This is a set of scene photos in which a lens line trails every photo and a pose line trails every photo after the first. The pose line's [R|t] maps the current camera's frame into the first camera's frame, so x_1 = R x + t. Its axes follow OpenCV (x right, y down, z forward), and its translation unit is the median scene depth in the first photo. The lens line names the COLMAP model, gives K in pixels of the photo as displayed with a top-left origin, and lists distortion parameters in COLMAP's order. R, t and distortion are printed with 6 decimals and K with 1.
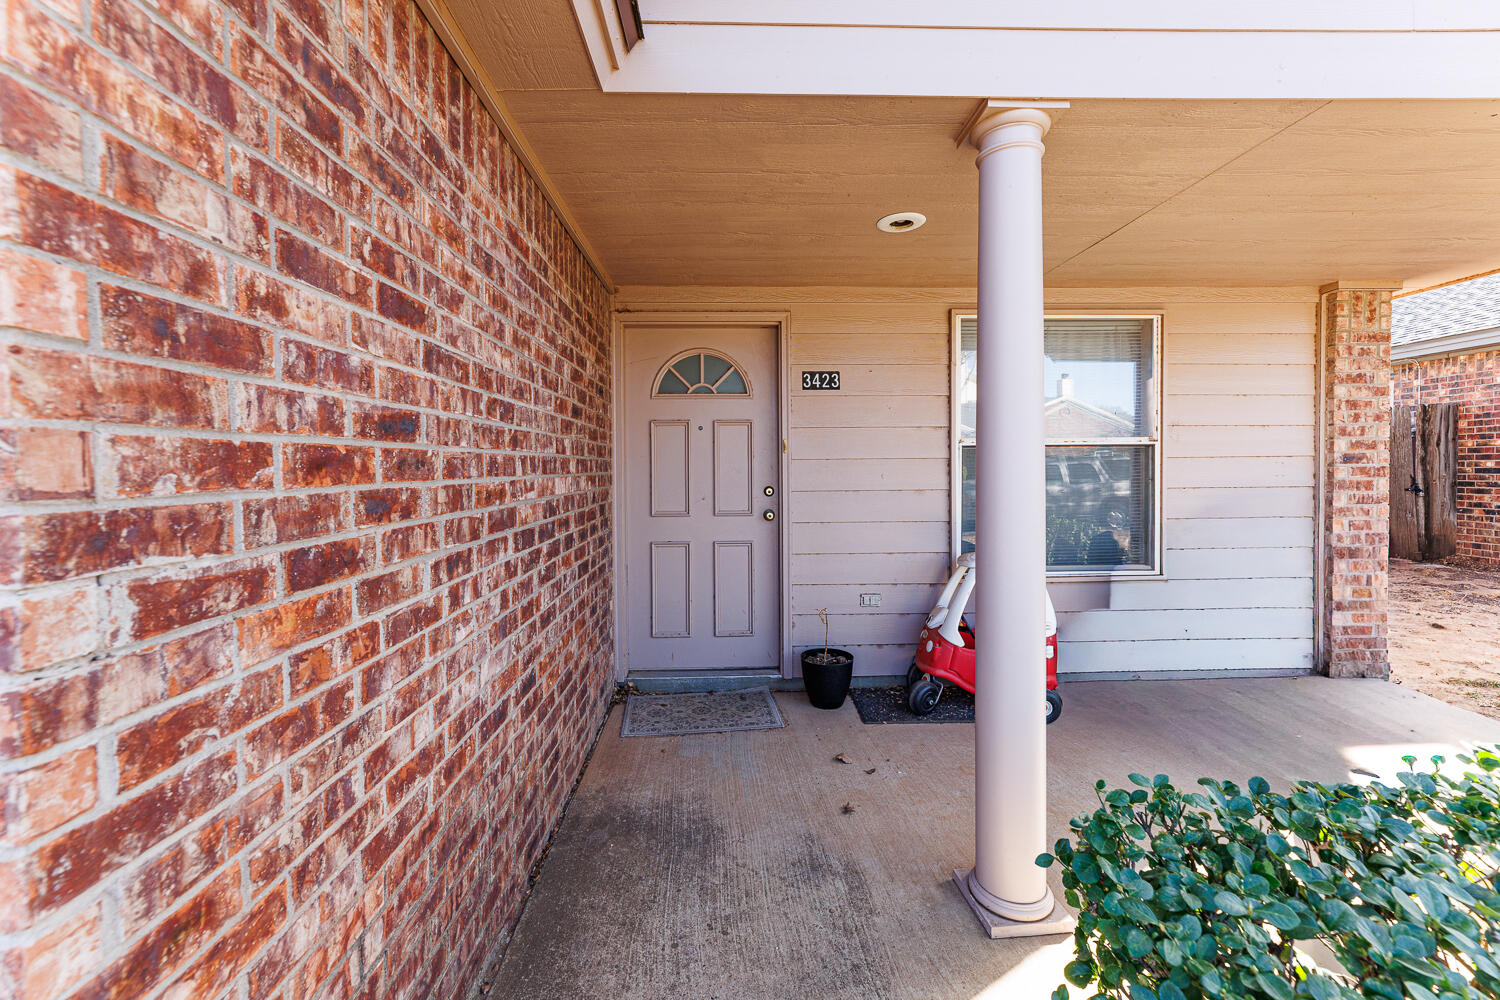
lens RADIAL K [[611.7, 0, 746.4], [0, 611.7, 479.1], [0, 0, 1]] dist [0.001050, 0.002059]
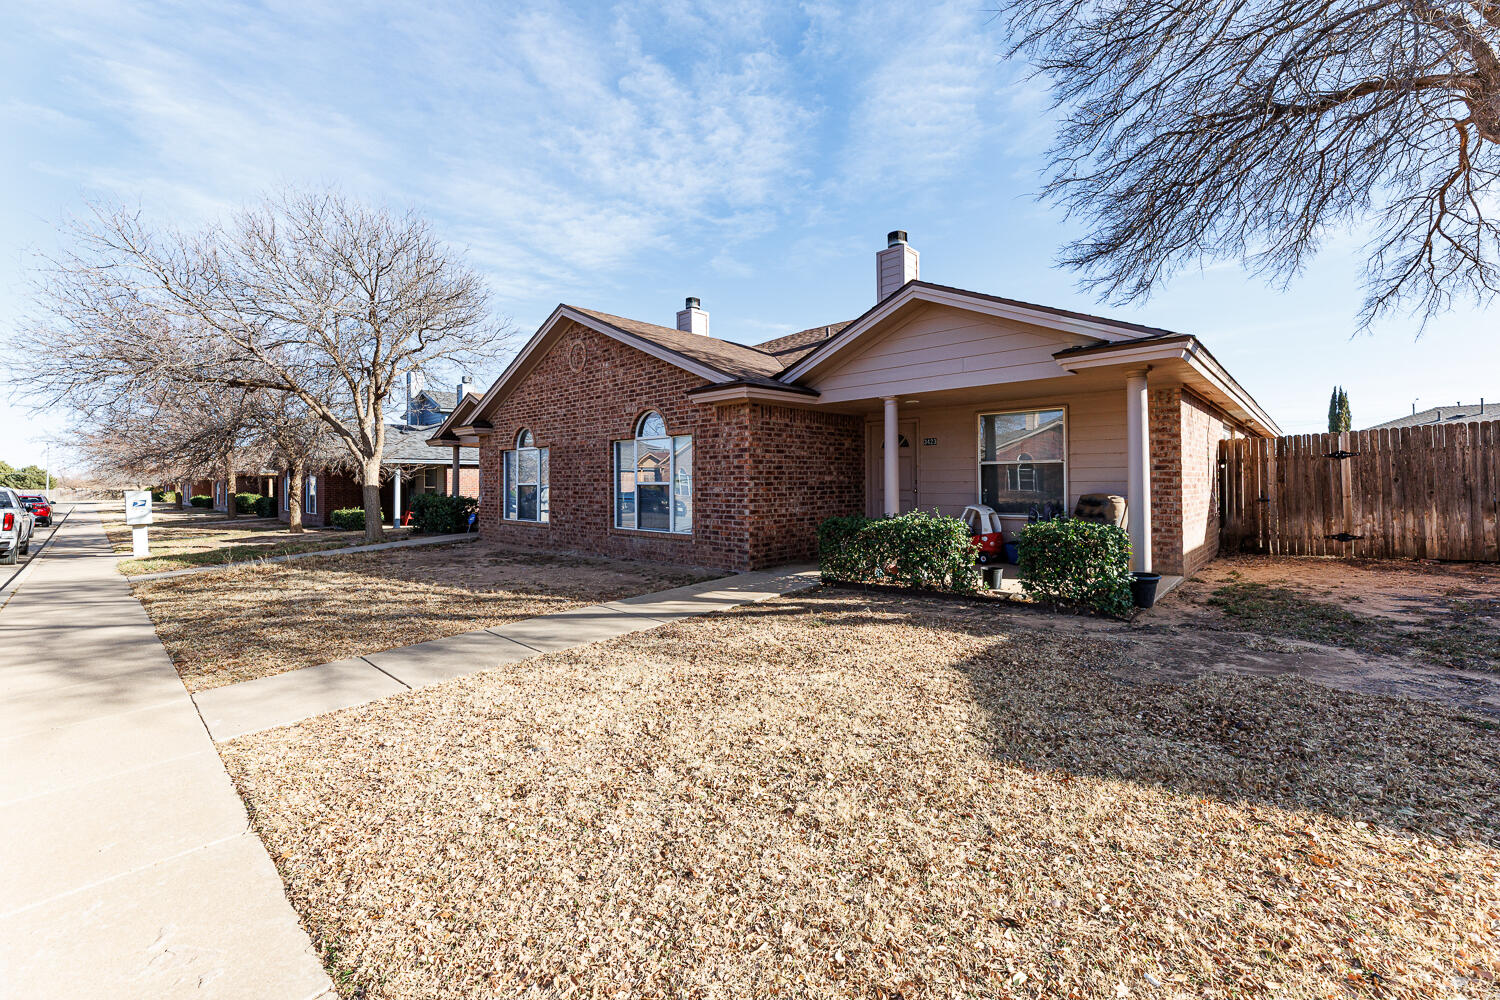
lens RADIAL K [[611.7, 0, 748.1], [0, 611.7, 499.6], [0, 0, 1]] dist [0.001050, 0.002059]
pose [[0.700530, 0.024969, -0.713186, 1.679821], [-0.011884, 0.999657, 0.023325, 0.049682], [0.713524, -0.007864, 0.700587, -1.682017]]
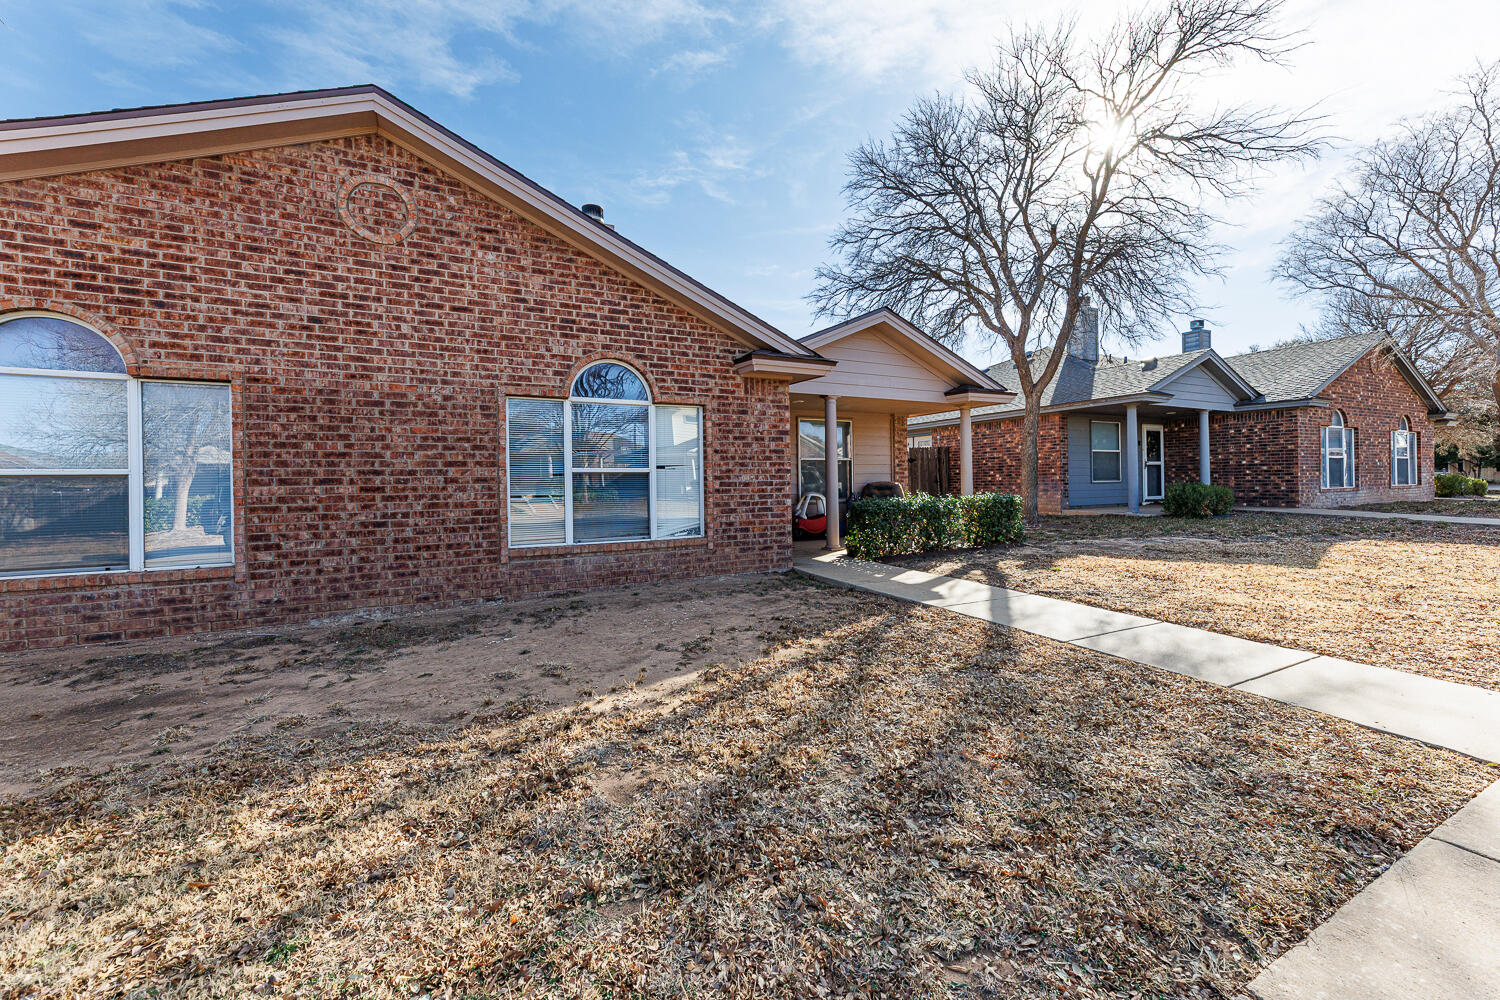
lens RADIAL K [[611.7, 0, 755.9], [0, 611.7, 484.9], [0, 0, 1]] dist [0.001050, 0.002059]
pose [[0.897693, -0.006187, 0.440577, -1.383425], [0.016027, 0.999698, -0.018617, 0.142176], [-0.440329, 0.023774, 0.897522, -1.913190]]
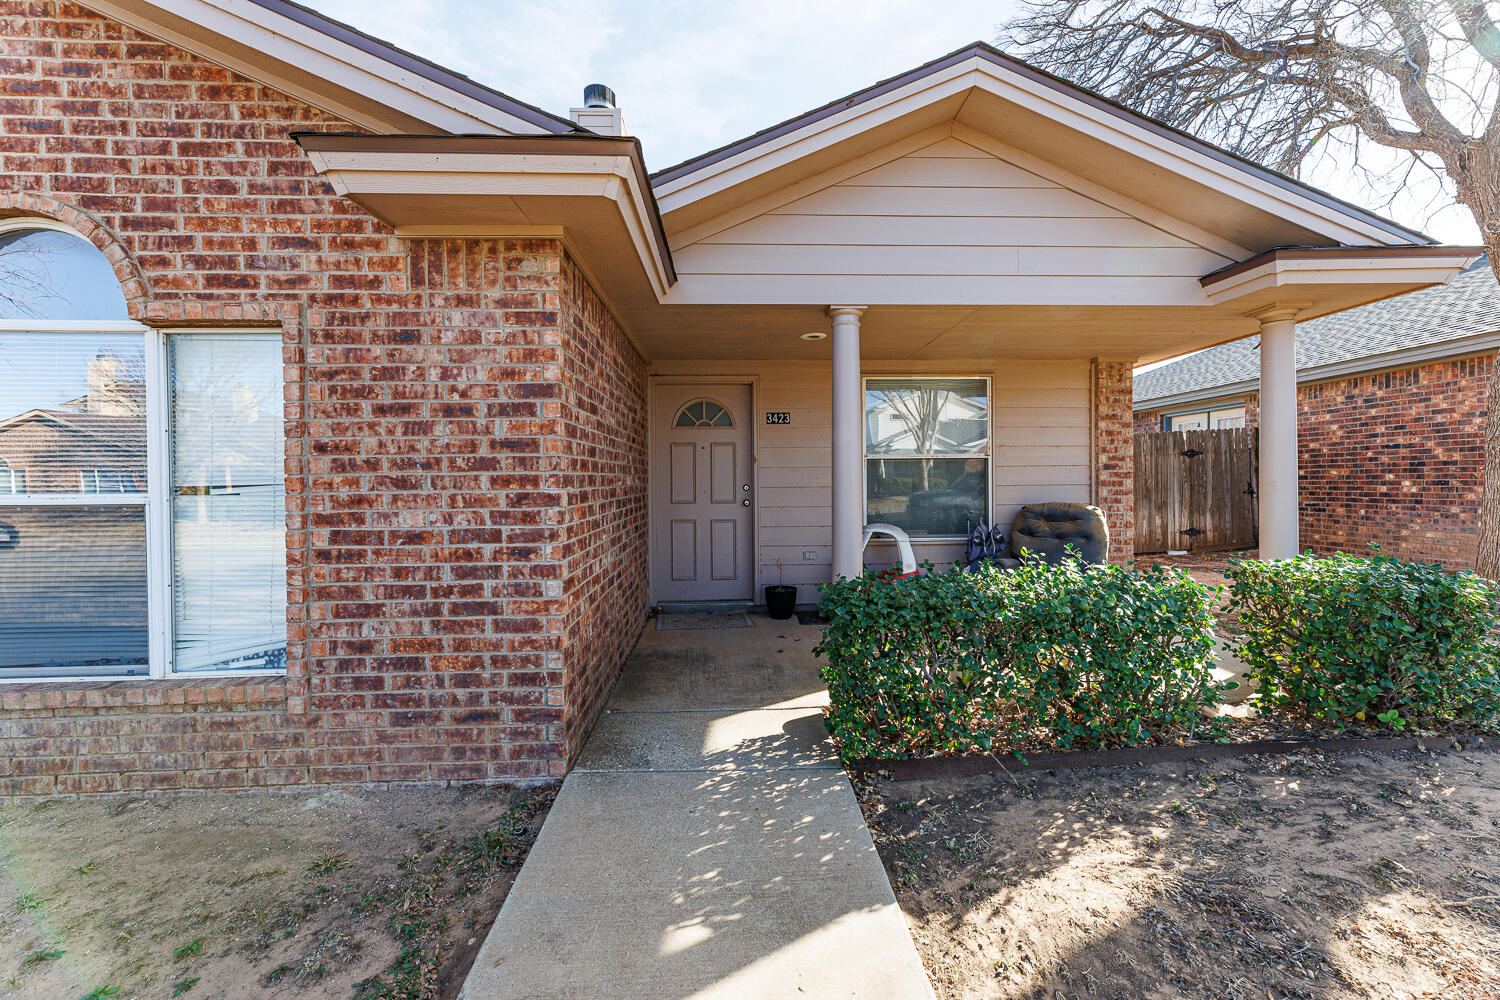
lens RADIAL K [[611.7, 0, 752.4], [0, 611.7, 489.8], [0, 0, 1]] dist [0.001050, 0.002059]
pose [[0.999988, -0.000834, 0.004776, 0.051607], [0.000852, 0.999993, -0.003682, 0.035212], [-0.004773, 0.003686, 0.999982, -0.663901]]
